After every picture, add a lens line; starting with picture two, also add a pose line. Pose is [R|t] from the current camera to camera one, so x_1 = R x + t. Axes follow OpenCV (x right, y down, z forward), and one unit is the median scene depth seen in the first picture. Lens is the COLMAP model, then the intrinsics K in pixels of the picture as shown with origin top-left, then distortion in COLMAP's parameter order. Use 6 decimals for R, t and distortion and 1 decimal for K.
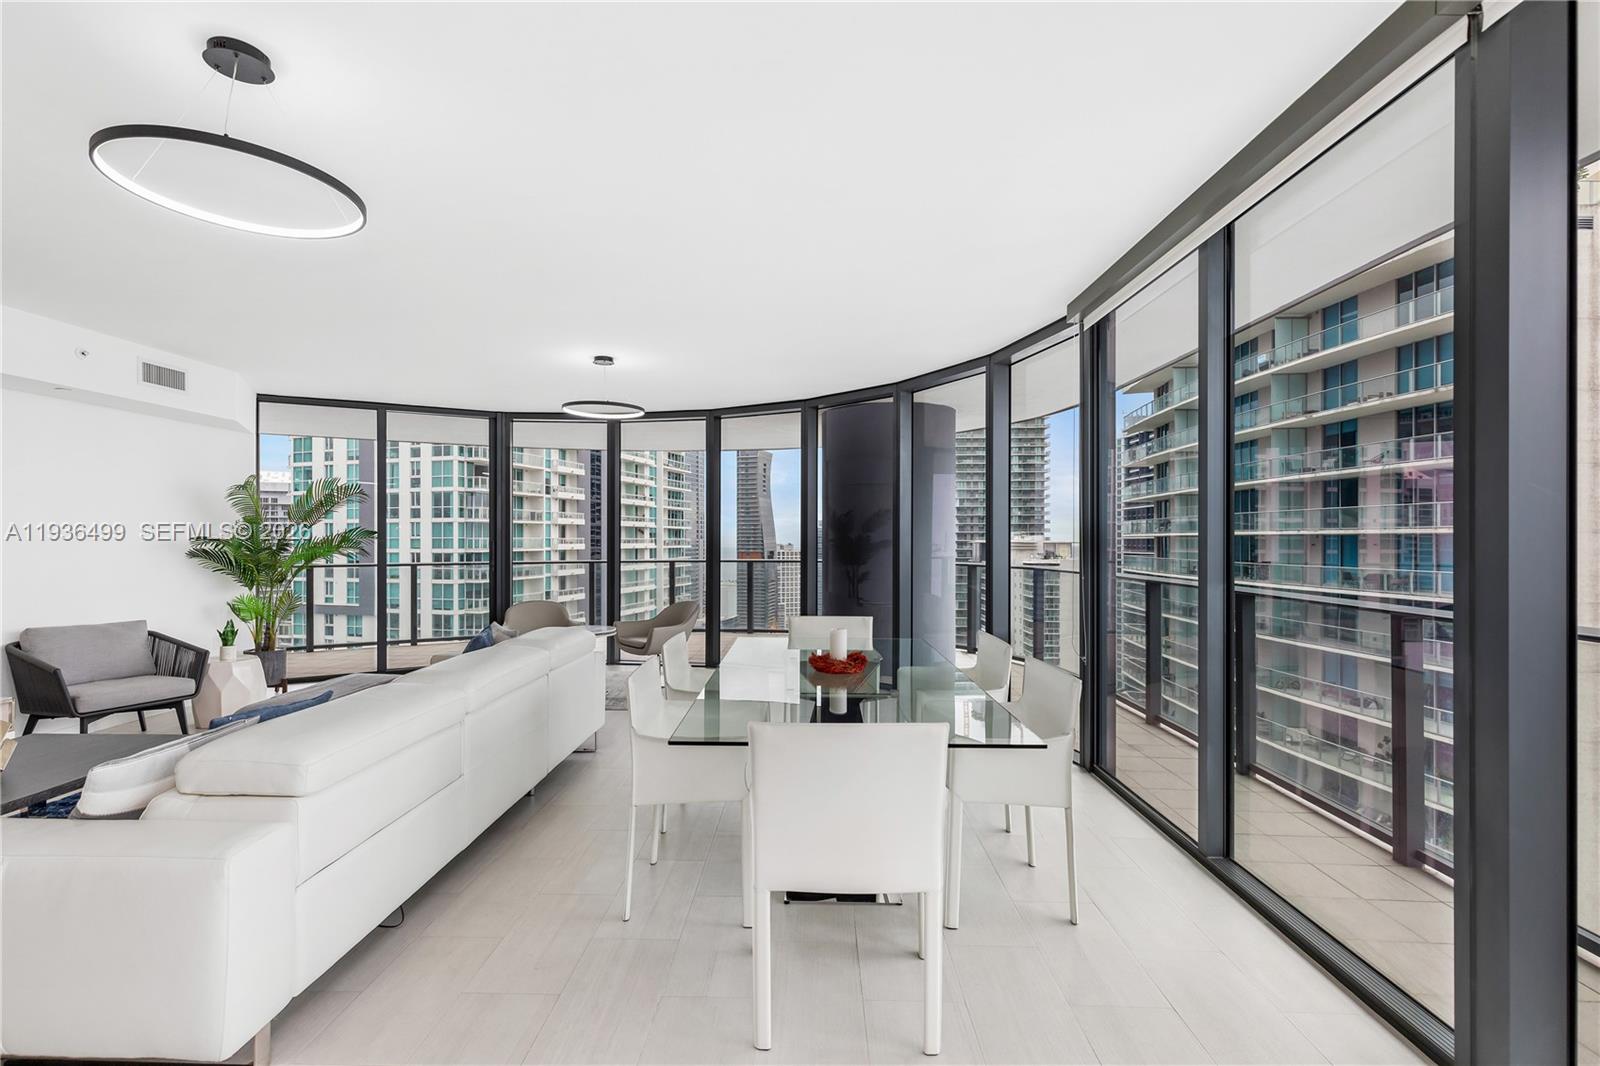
lens RADIAL K [[723.7, 0, 788.4], [0, 723.7, 537.6], [0, 0, 1]] dist [0.011262, -0.003250]
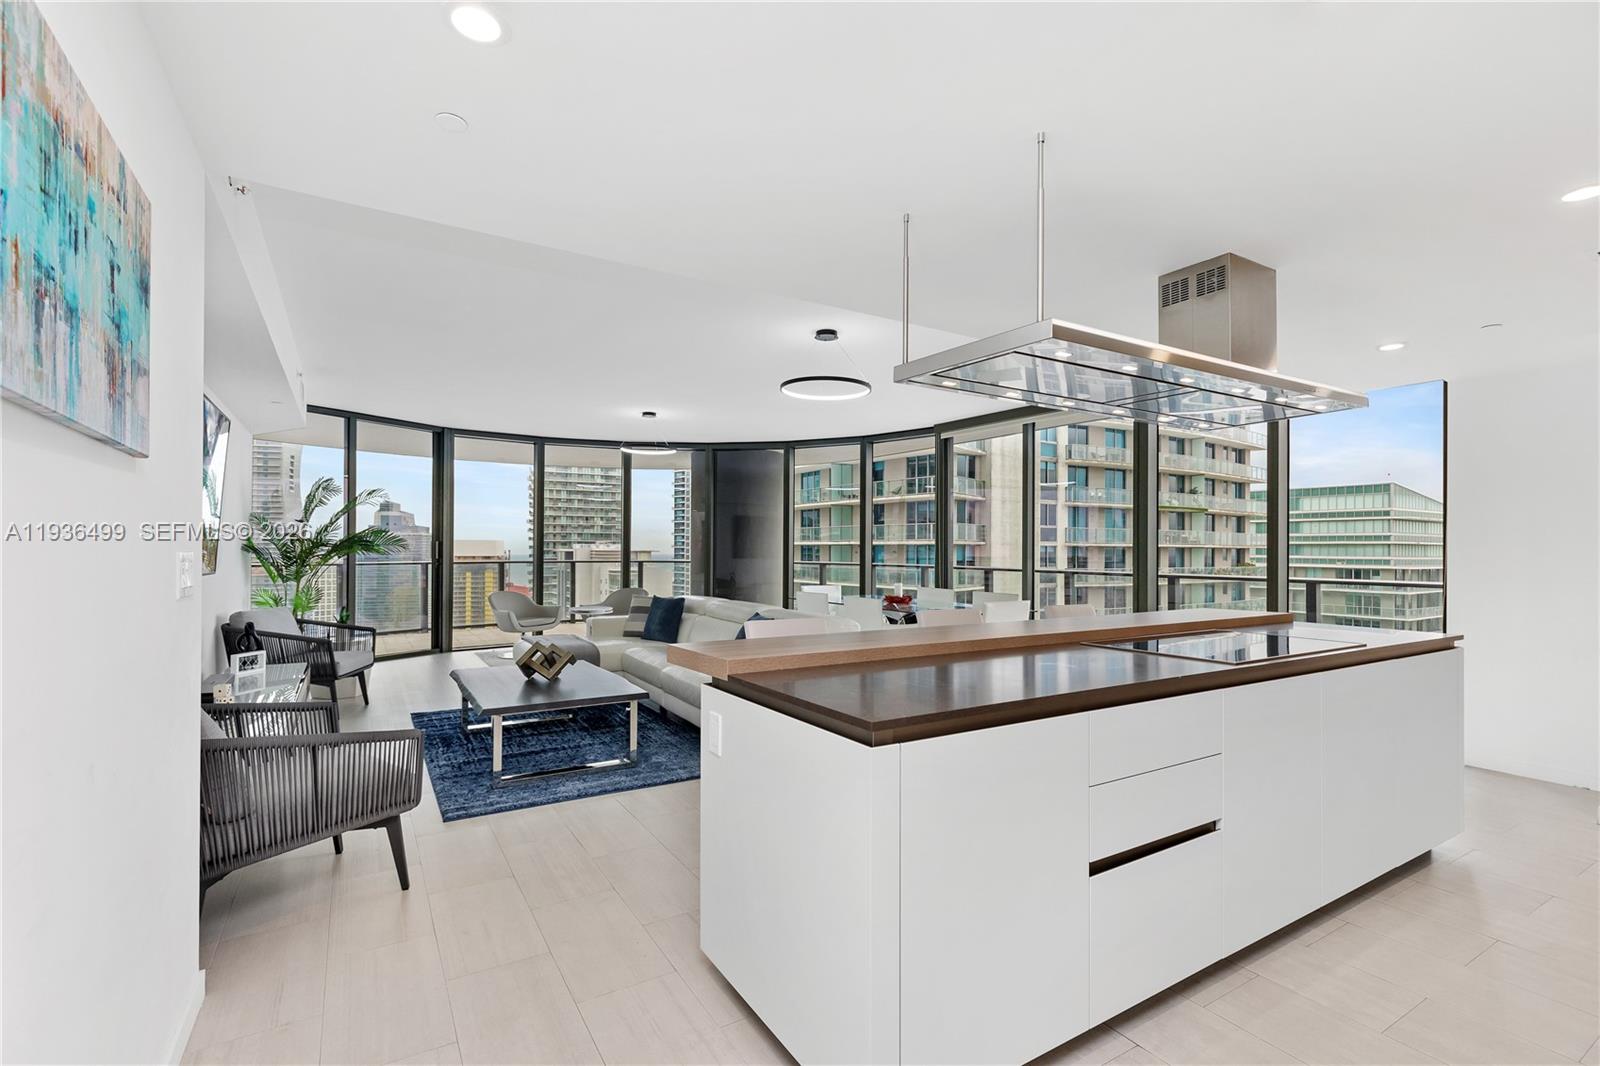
lens RADIAL K [[723.7, 0, 785.8], [0, 723.7, 537.9], [0, 0, 1]] dist [0.011262, -0.003250]
pose [[0.839063, 0.011309, 0.543916, -0.129682], [-0.004980, 0.999902, -0.013107, 0.002289], [-0.544011, 0.008289, 0.839037, -0.053128]]
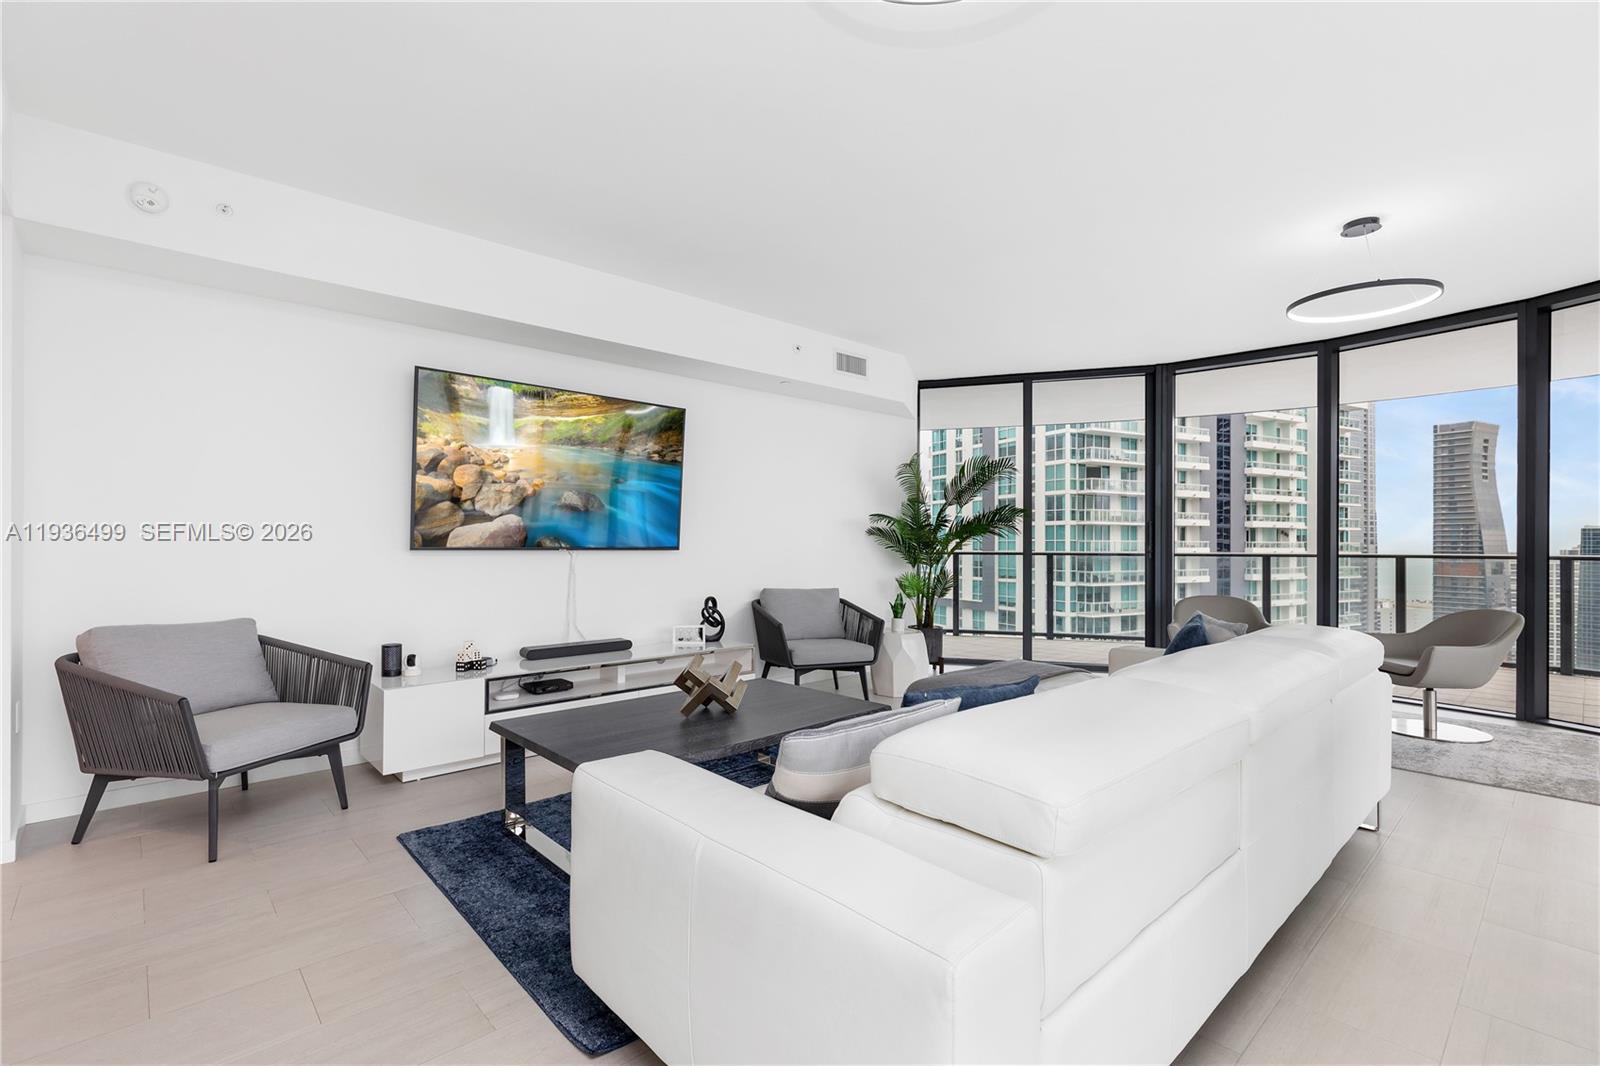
lens RADIAL K [[723.7, 0, 786.3], [0, 723.7, 541.5], [0, 0, 1]] dist [0.011262, -0.003250]
pose [[0.700103, 0.000510, -0.714042, -0.024033], [-0.001719, 0.999998, -0.000972, 0.006651], [0.714040, 0.001908, 0.700102, 0.027423]]
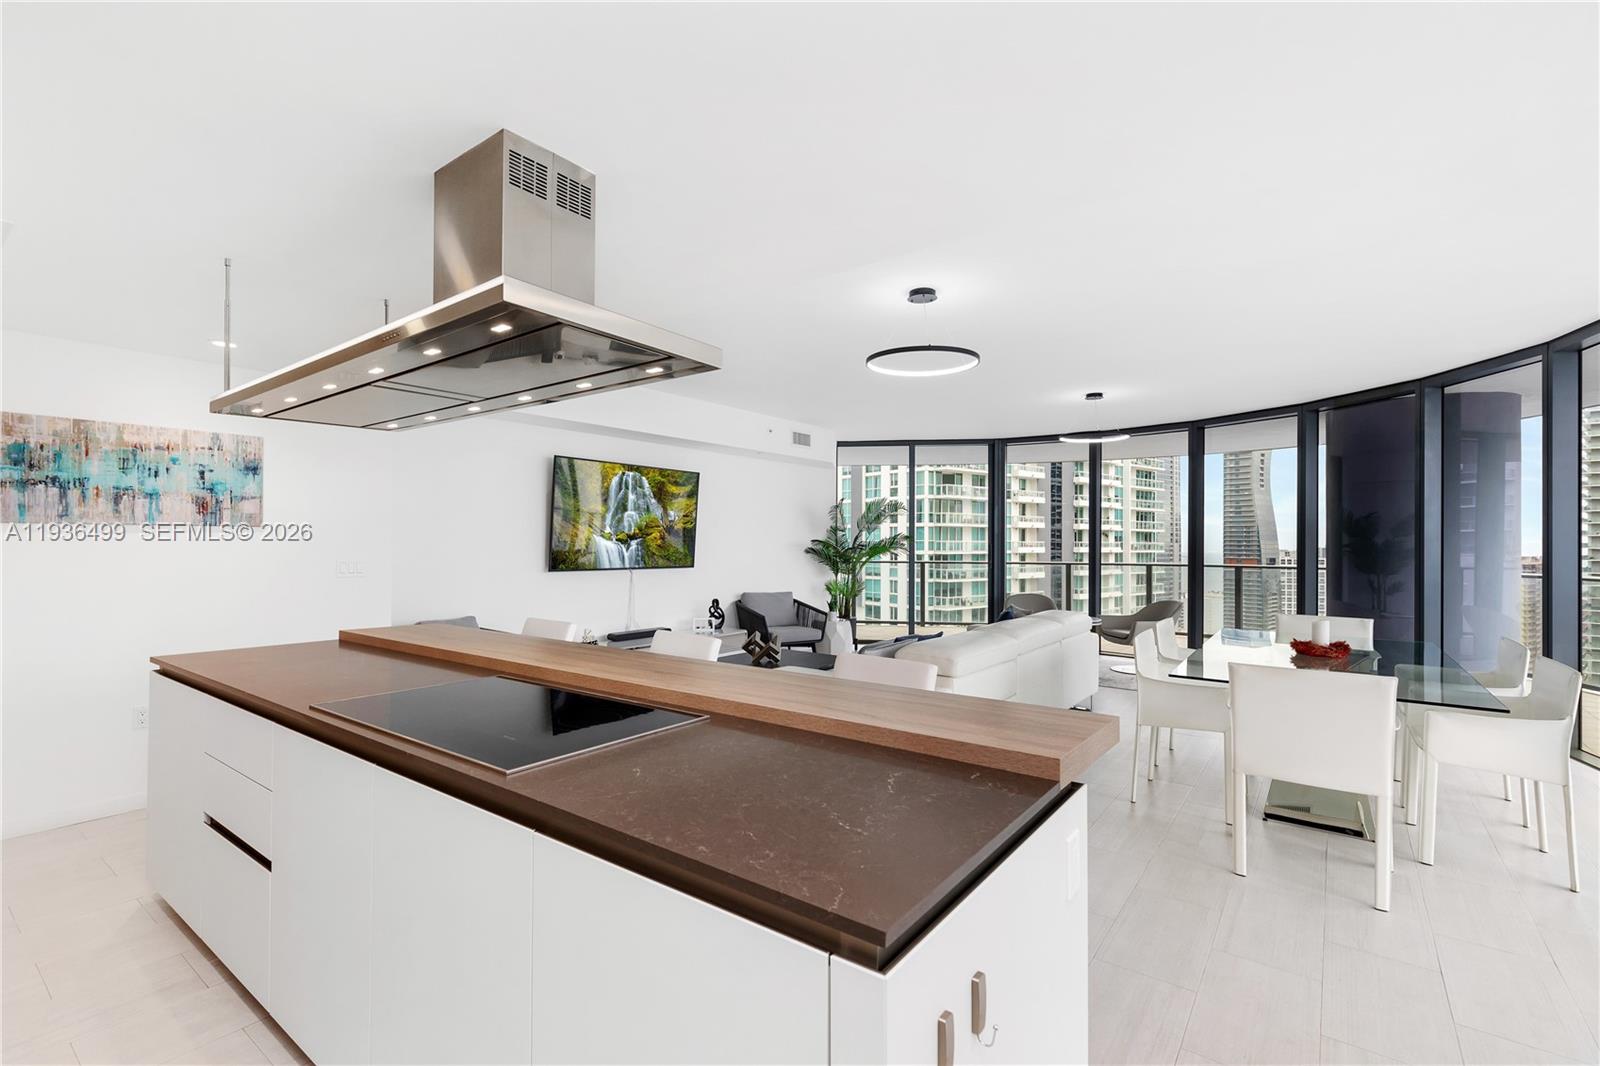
lens RADIAL K [[723.7, 0, 788.6], [0, 723.7, 536.6], [0, 0, 1]] dist [0.011262, -0.003250]
pose [[0.819476, 0.000848, -0.573113, 0.003707], [-0.004120, 0.999982, -0.004412, -0.000201], [0.573099, 0.005976, 0.819465, -0.047170]]
